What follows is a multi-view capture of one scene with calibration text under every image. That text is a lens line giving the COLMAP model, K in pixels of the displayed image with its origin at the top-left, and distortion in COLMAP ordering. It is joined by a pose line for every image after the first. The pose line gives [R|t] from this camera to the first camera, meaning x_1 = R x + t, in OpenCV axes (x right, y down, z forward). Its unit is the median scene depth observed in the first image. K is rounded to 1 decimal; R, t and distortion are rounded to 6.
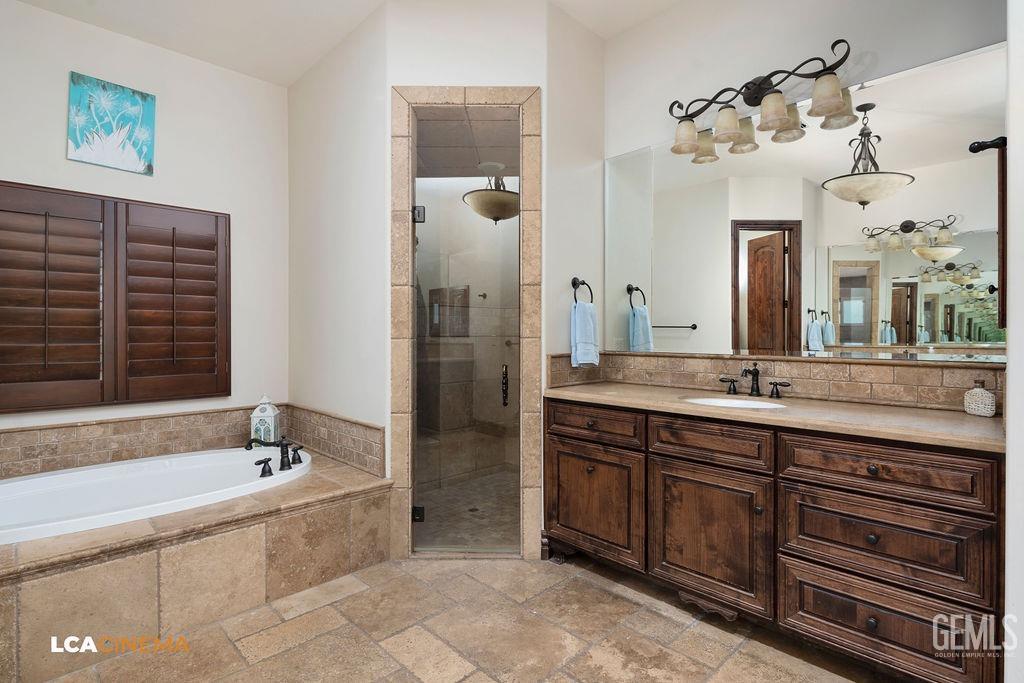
lens RADIAL K [[500.9, 0, 517.3], [0, 500.9, 338.9], [0, 0, 1]] dist [-0.001955, -0.000493]
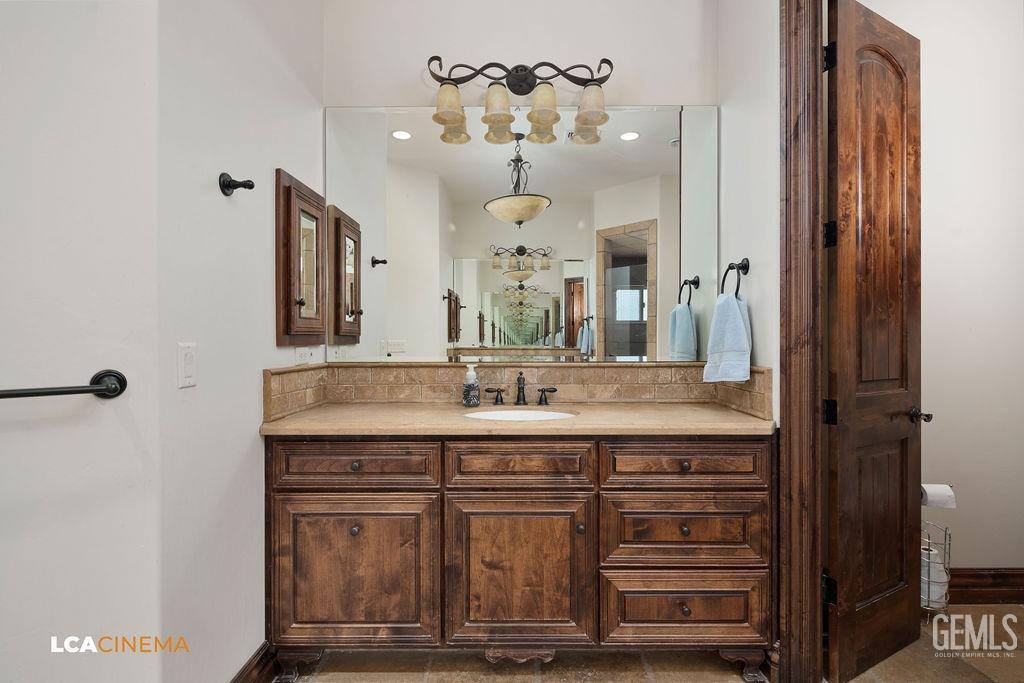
lens RADIAL K [[527.6, 0, 512.0], [0, 527.6, 341.5], [0, 0, 1]] dist [-0.003007, -0.000423]
pose [[0.684544, 0.006080, 0.728946, -0.257125], [0.007288, 0.999858, -0.015184, 0.011261], [-0.728935, 0.015706, 0.684403, 0.356441]]
